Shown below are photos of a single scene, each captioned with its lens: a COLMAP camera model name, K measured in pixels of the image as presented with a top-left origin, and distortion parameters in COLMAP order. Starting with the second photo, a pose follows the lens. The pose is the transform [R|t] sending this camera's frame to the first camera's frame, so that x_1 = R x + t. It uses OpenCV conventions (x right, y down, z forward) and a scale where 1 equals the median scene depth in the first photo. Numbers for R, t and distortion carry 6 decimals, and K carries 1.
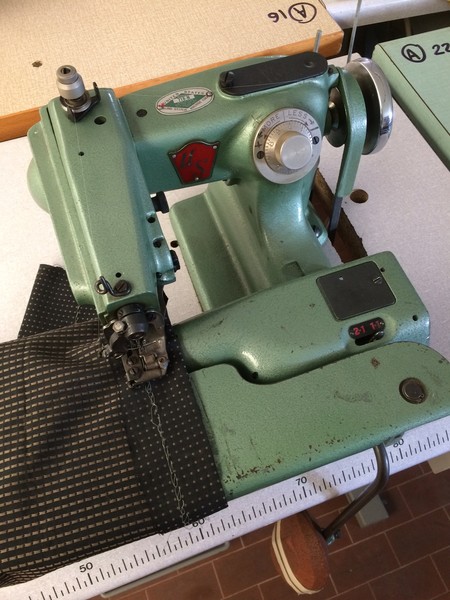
lens RADIAL K [[518.9, 0, 225.5], [0, 518.9, 302.1], [0, 0, 1]] dist [0.068277, -0.110219]
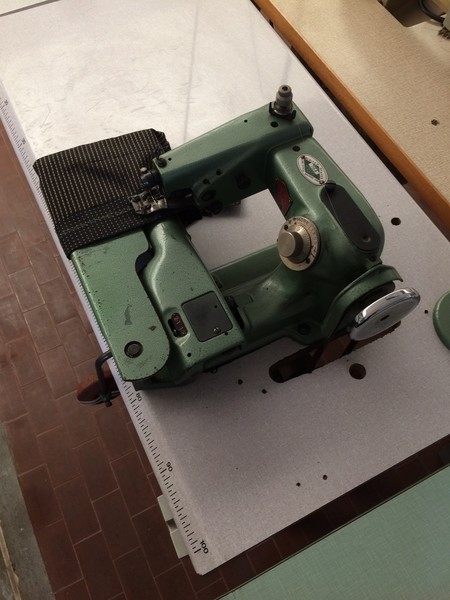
lens RADIAL K [[518.9, 0, 225.5], [0, 518.9, 302.1], [0, 0, 1]] dist [0.068277, -0.110219]
pose [[0.115968, 0.886916, -0.447136, 0.943400], [-0.874758, 0.304434, 0.376986, -0.673963], [0.470479, 0.347418, 0.811142, -0.144217]]
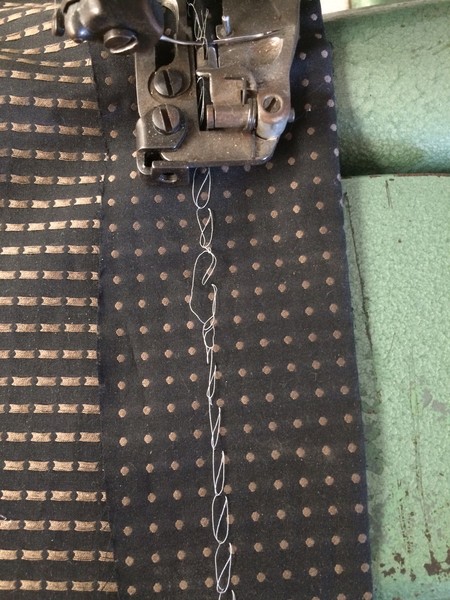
lens RADIAL K [[518.9, 0, 225.5], [0, 518.9, 302.1], [0, 0, 1]] dist [0.068277, -0.110219]
pose [[0.963210, 0.268238, -0.016583, -0.113960], [-0.245179, 0.902326, 0.354536, 0.114480], [0.110064, -0.337426, 0.934895, 0.707784]]
